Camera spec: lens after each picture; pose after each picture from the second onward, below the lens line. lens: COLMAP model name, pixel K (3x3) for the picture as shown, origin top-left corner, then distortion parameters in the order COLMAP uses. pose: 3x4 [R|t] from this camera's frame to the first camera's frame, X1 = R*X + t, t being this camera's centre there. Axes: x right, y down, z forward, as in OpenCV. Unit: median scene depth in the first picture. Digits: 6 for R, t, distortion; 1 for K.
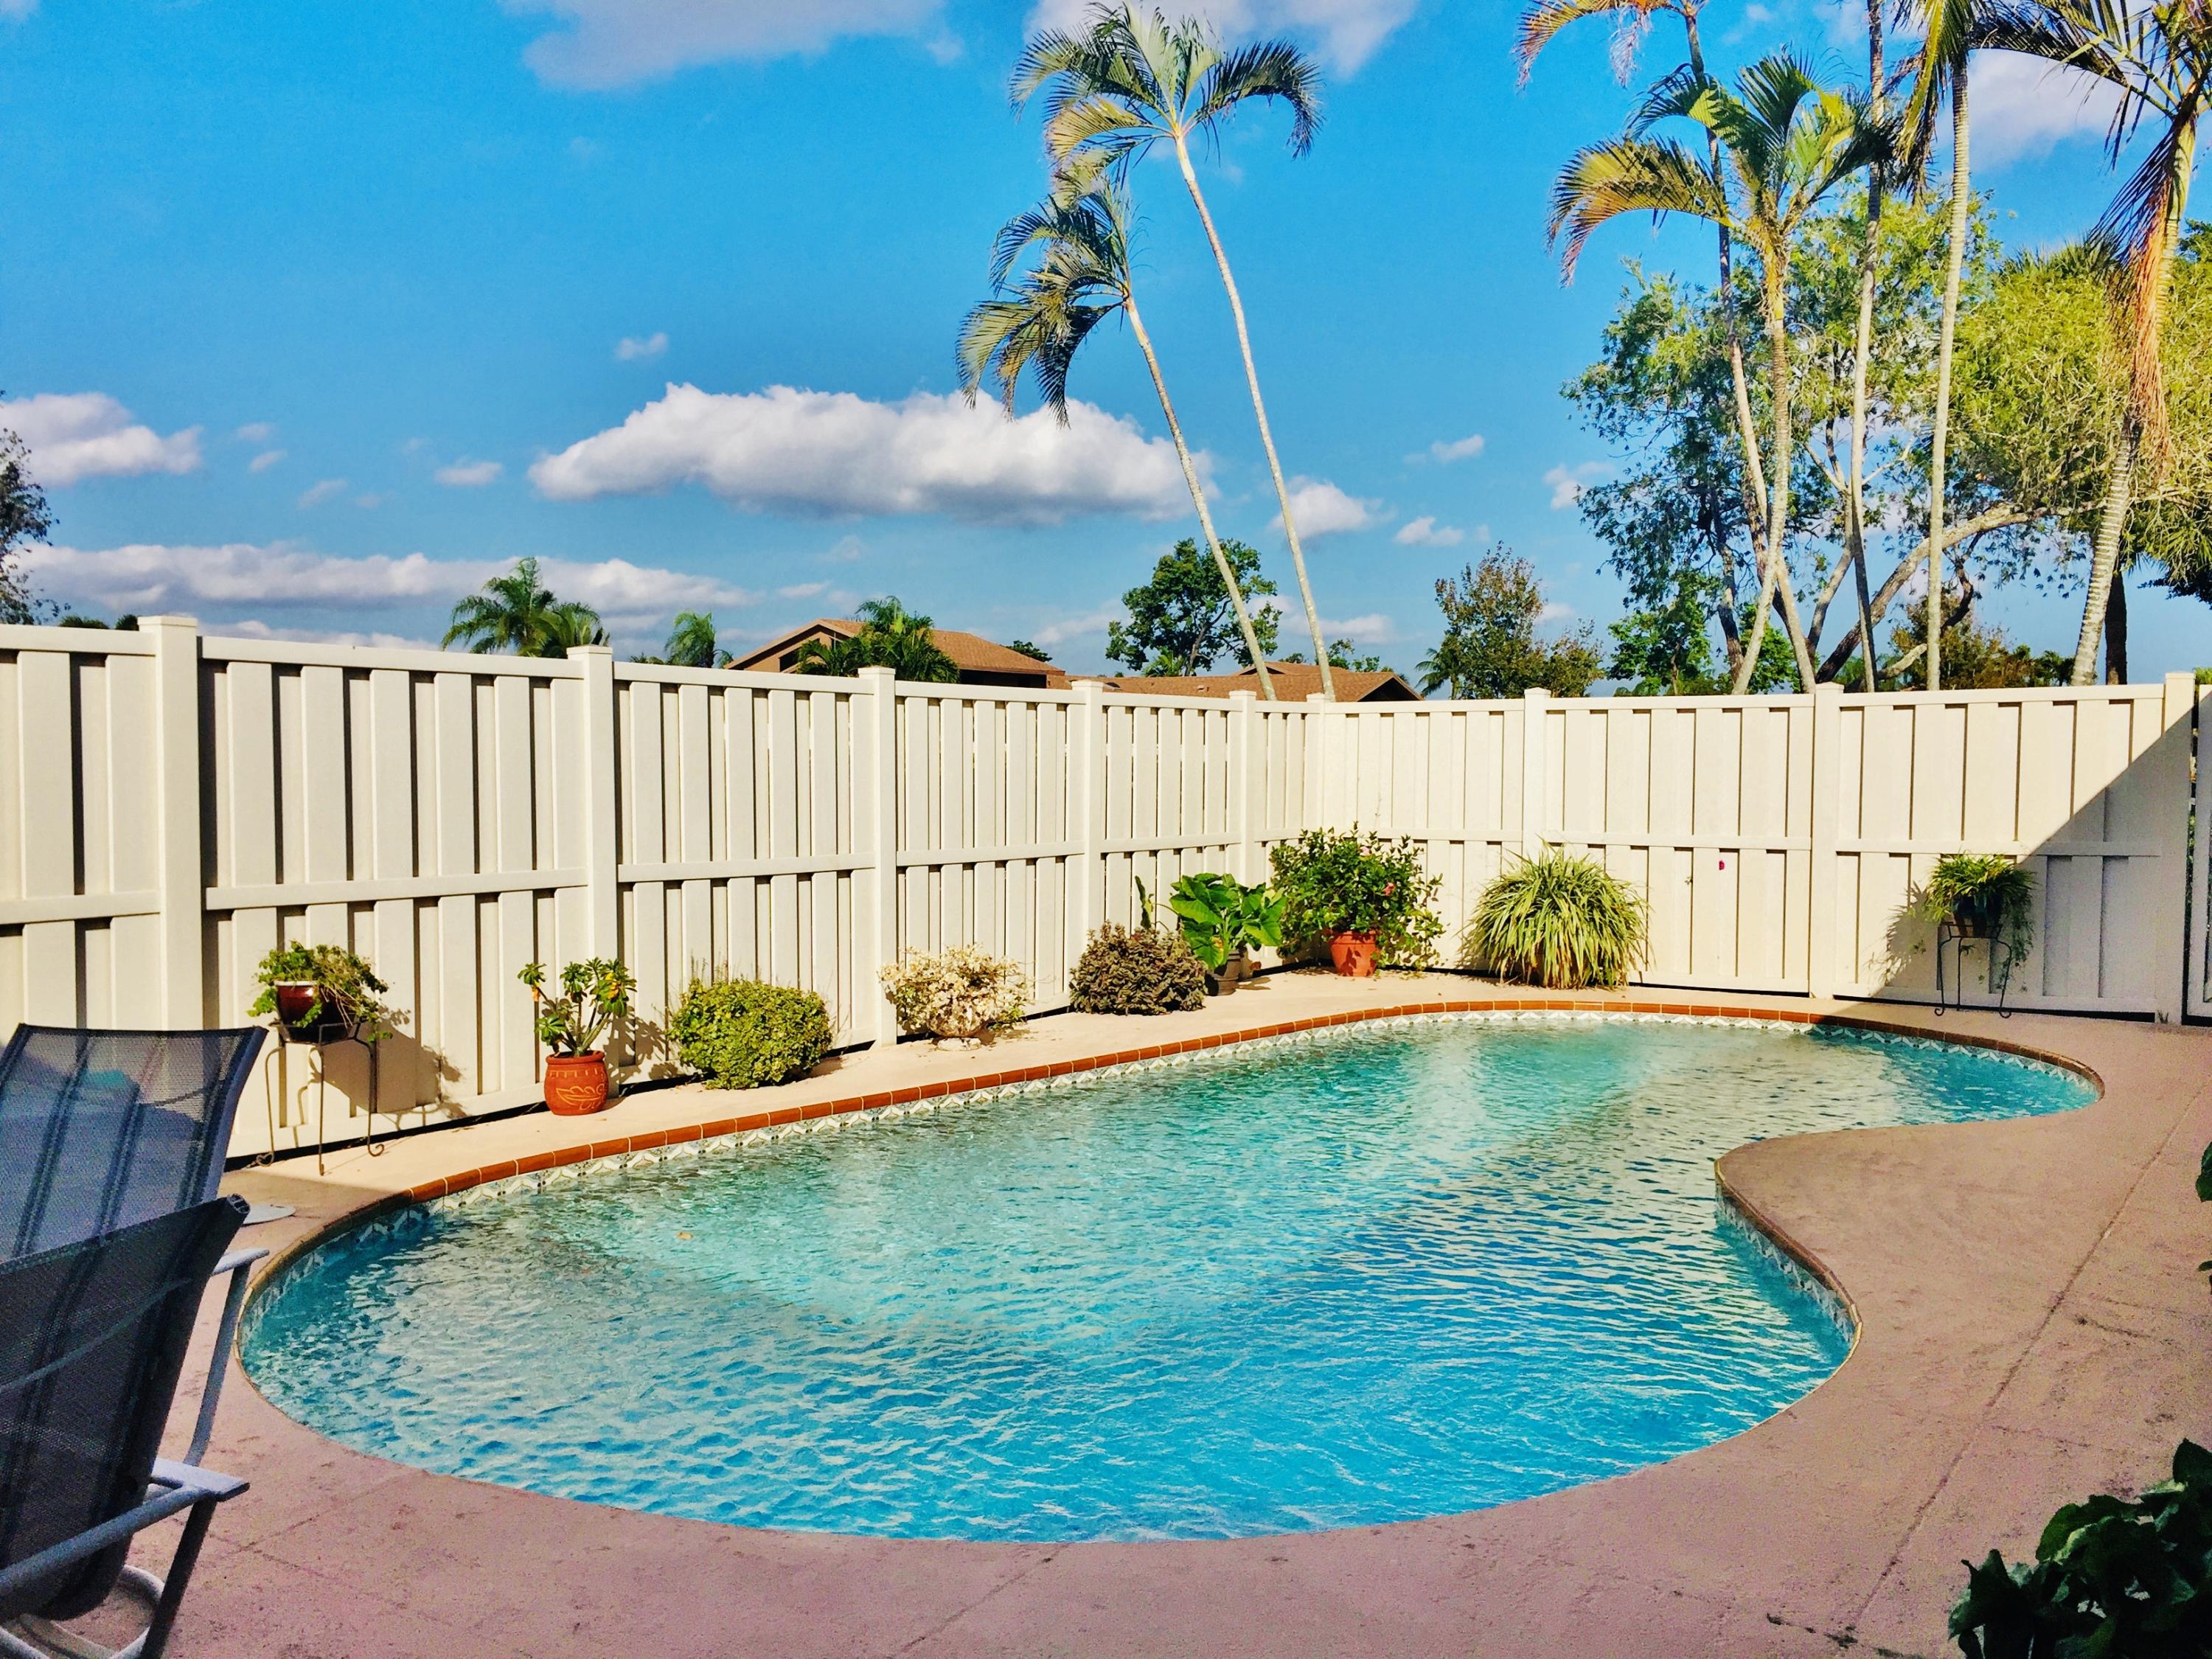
lens RADIAL K [[1884.5, 0, 1106.0], [0, 1884.5, 829.5], [0, 0, 1]] dist [0.062321, -0.066526]
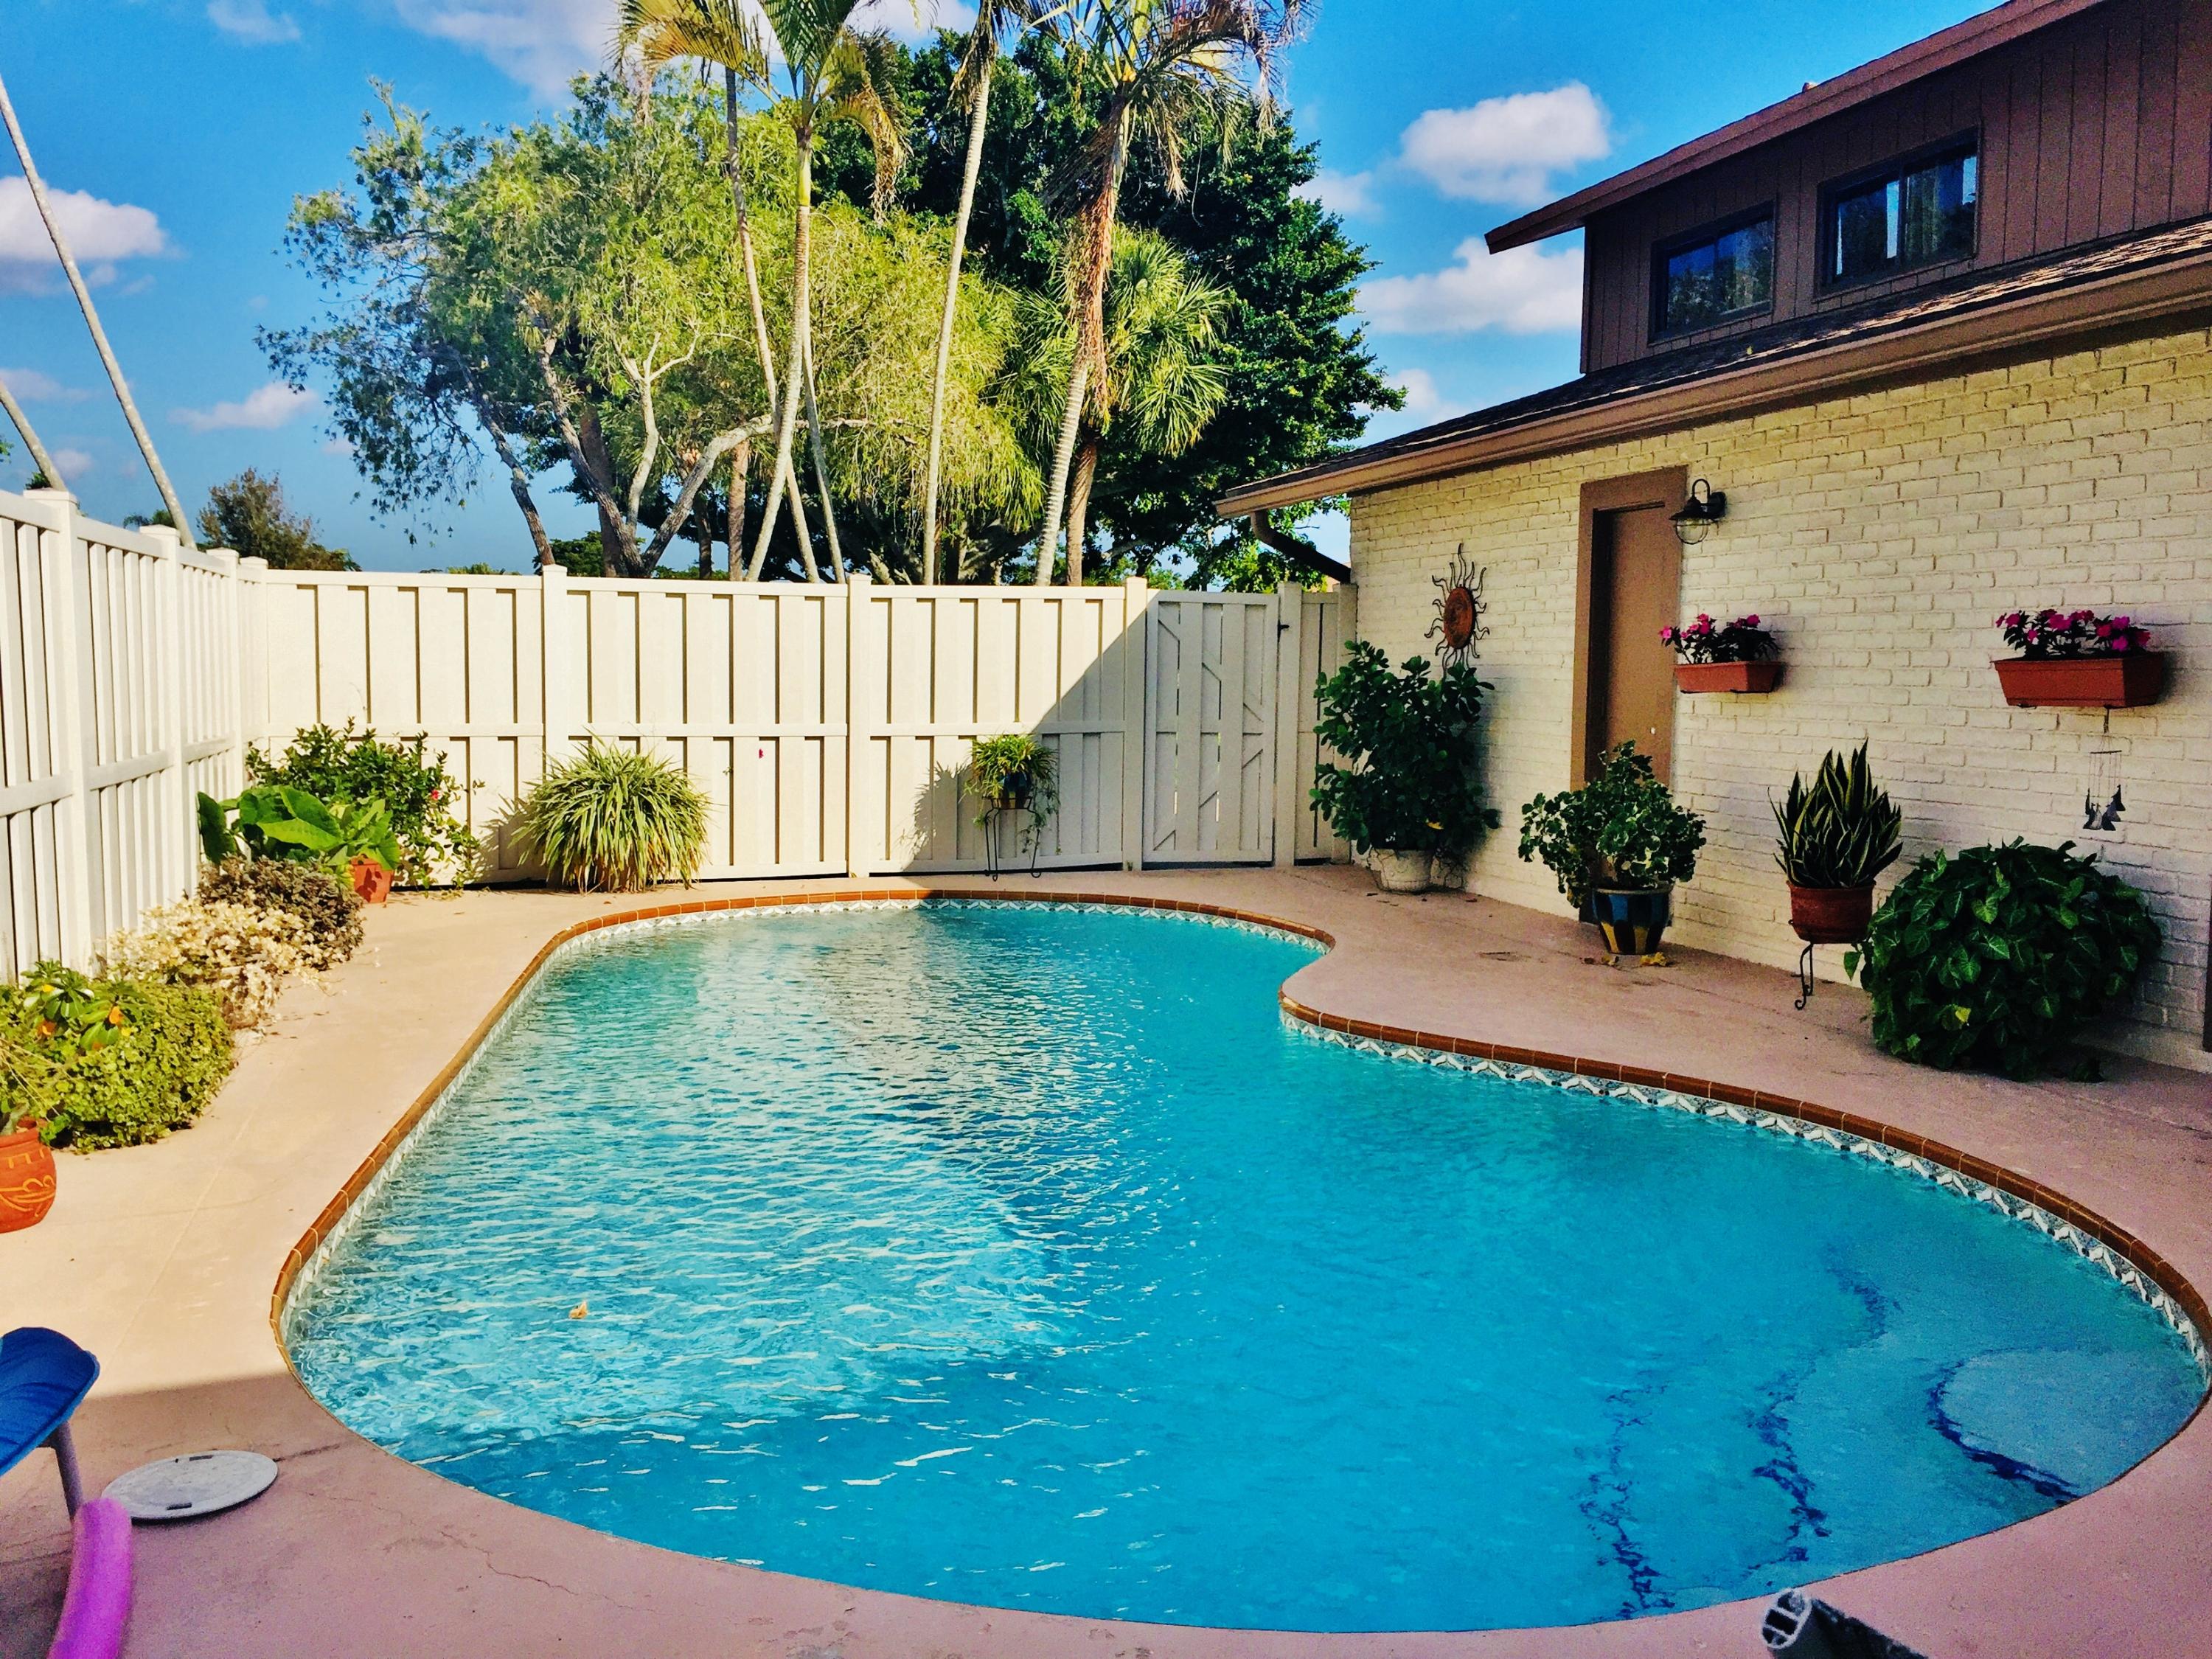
lens RADIAL K [[1884.5, 0, 1106.0], [0, 1884.5, 829.5], [0, 0, 1]] dist [0.062321, -0.066526]
pose [[0.636685, -0.067028, 0.768206, -0.346690], [0.022699, 0.997412, 0.068214, -0.005368], [-0.770790, -0.025993, 0.636559, 0.240901]]
